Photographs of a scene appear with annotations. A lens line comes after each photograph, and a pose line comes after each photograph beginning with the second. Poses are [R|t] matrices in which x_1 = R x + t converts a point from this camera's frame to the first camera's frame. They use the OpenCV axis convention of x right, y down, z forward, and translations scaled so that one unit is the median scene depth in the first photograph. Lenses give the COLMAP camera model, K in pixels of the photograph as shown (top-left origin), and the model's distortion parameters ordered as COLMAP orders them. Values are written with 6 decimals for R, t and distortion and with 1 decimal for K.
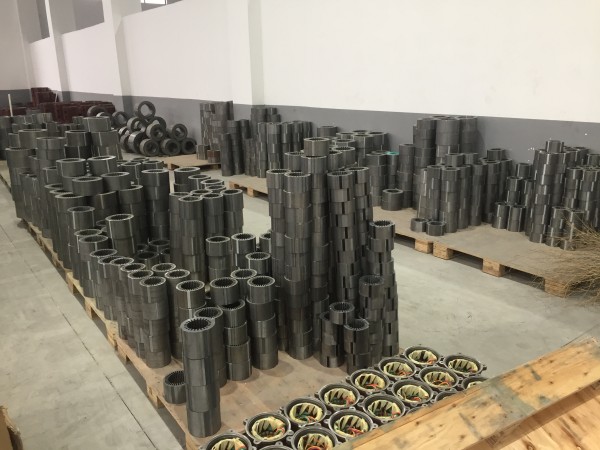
lens RADIAL K [[516.3, 0, 300.0], [0, 516.3, 225.0], [0, 0, 1]] dist [0.074813, -0.101574]
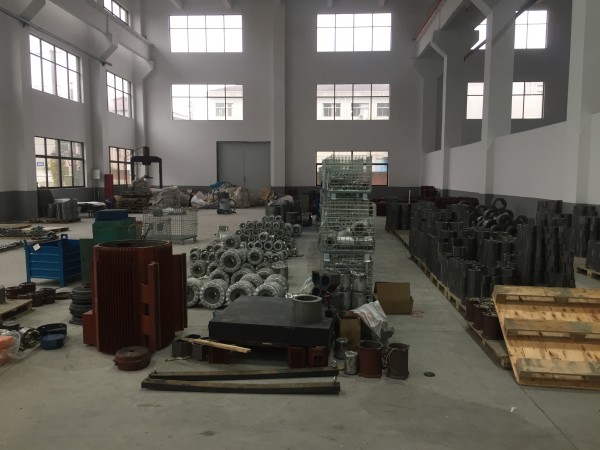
lens RADIAL K [[516.3, 0, 300.0], [0, 516.3, 225.0], [0, 0, 1]] dist [0.074813, -0.101574]
pose [[0.774810, 0.079601, -0.627163, 0.161493], [-0.193076, 0.974439, -0.114852, 0.090058], [0.601990, 0.210079, 0.770374, -0.355876]]
